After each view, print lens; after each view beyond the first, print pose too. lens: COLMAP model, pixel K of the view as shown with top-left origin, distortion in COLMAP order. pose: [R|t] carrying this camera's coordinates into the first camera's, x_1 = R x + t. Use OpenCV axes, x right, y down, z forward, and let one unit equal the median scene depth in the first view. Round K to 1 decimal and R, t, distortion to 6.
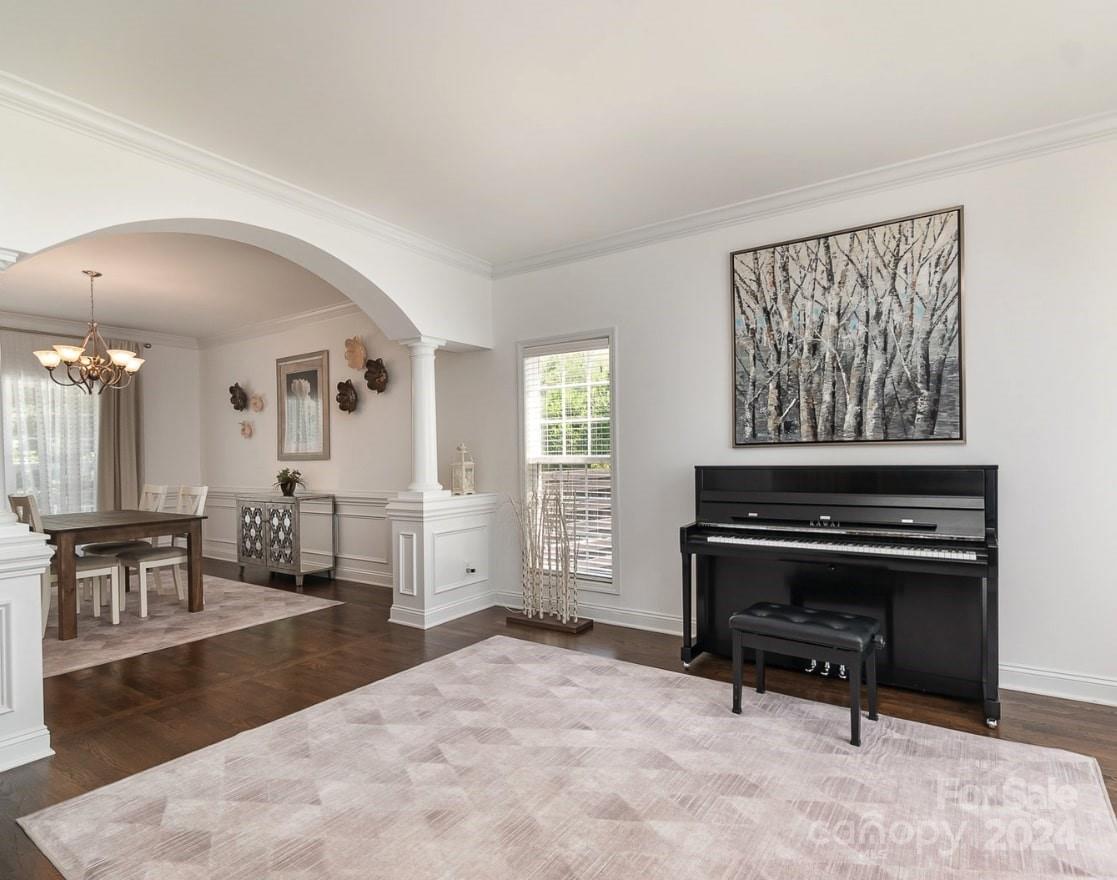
lens RADIAL K [[616.1, 0, 558.5], [0, 616.1, 440.0], [0, 0, 1]] dist [-0.002631, -0.000303]
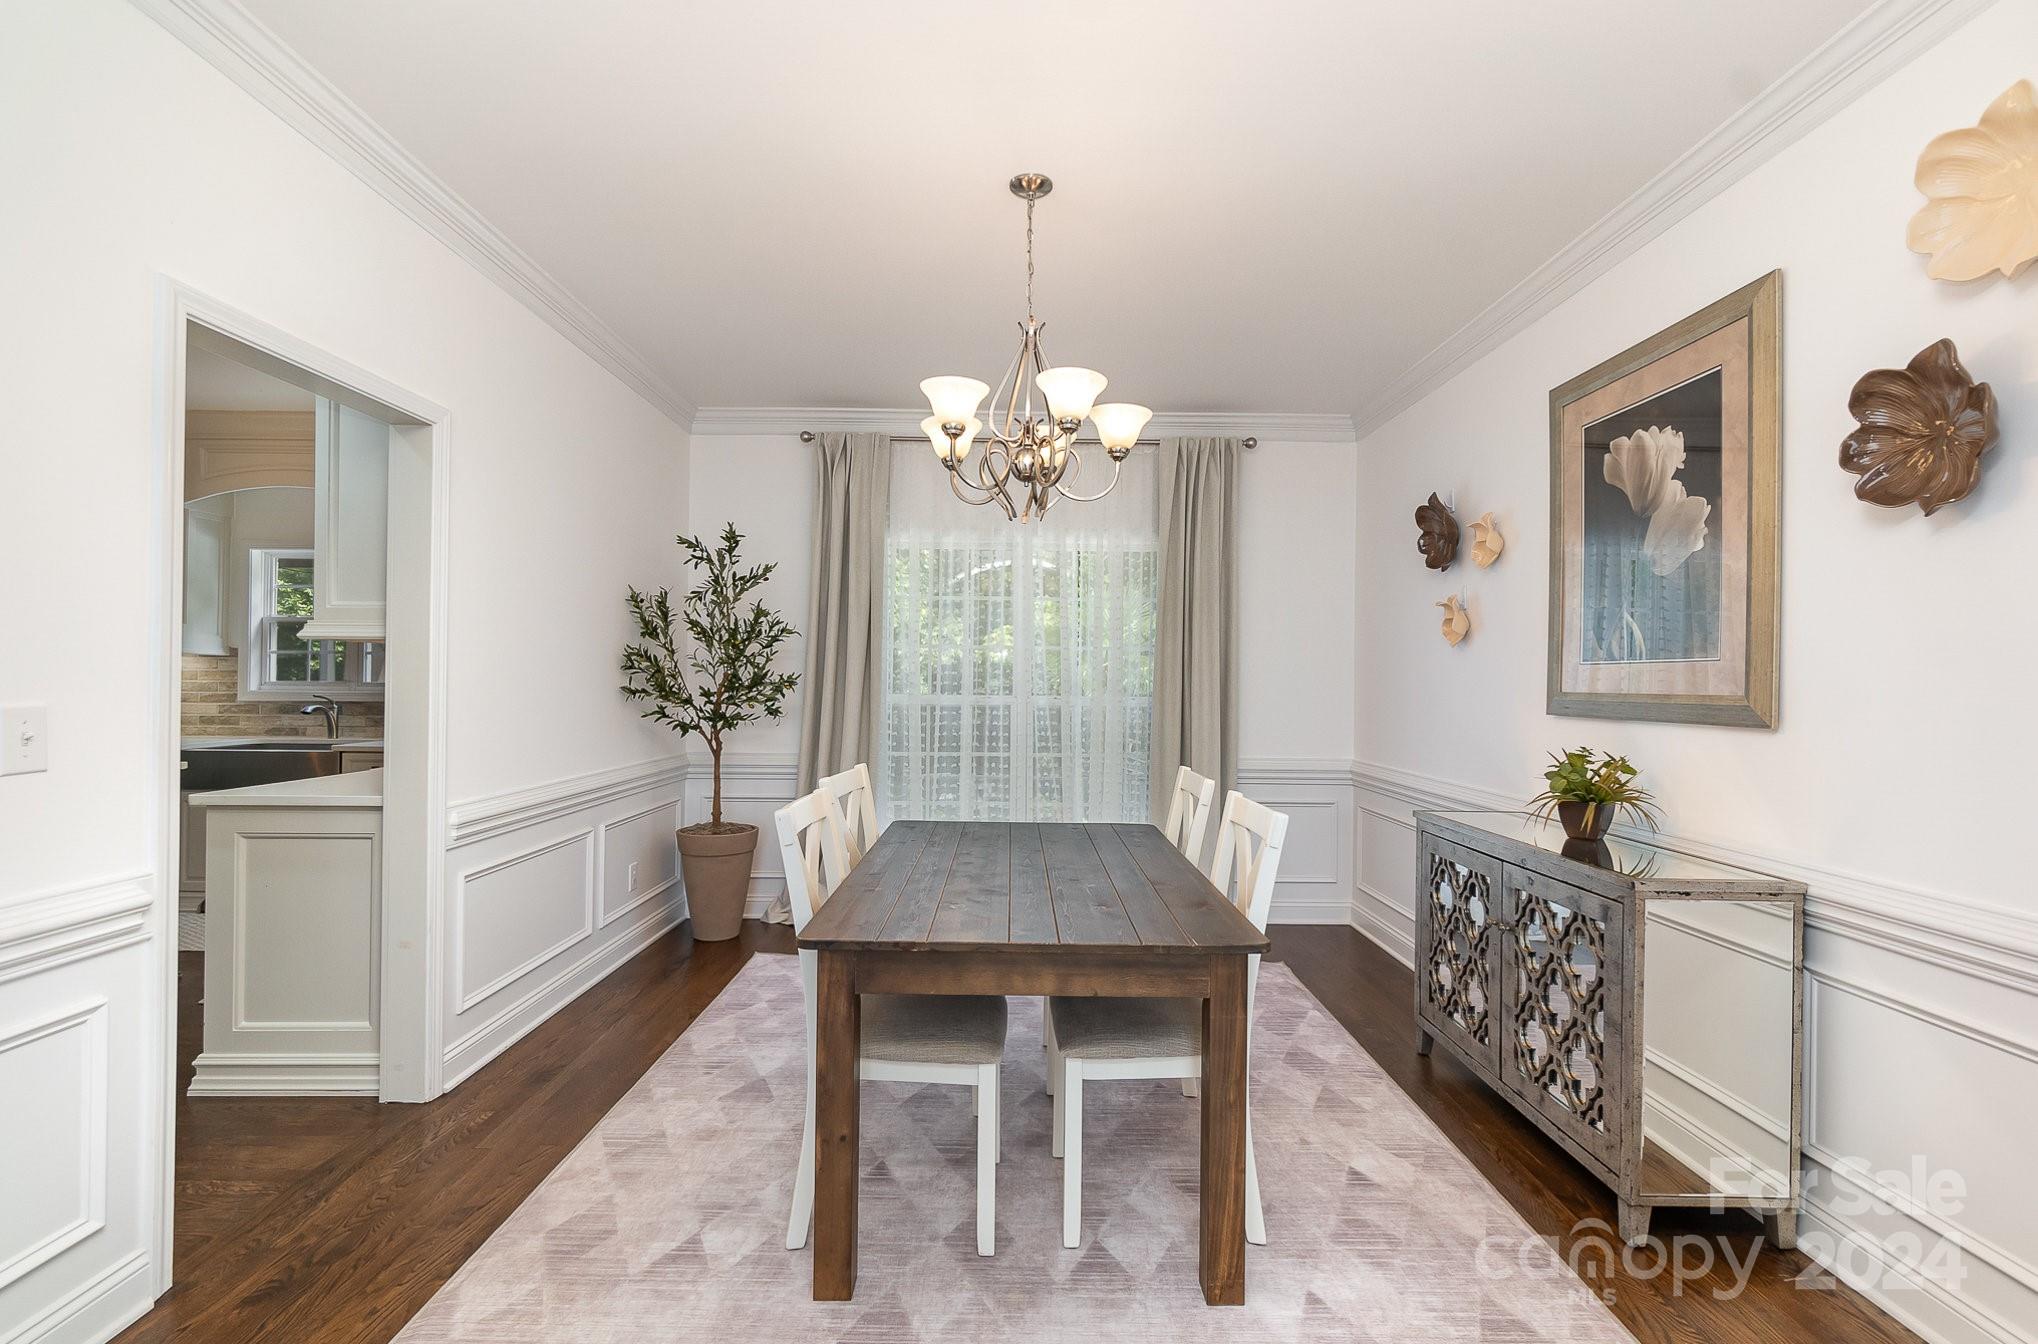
lens RADIAL K [[902.6, 0, 1019.0], [0, 902.6, 672.0], [0, 0, 1]] dist [-0.003275, -0.000501]
pose [[0.579078, 0.020873, -0.815005, -0.253581], [-0.008064, 0.999770, 0.019875, 0.004576], [0.815232, -0.004937, 0.579113, 0.547028]]
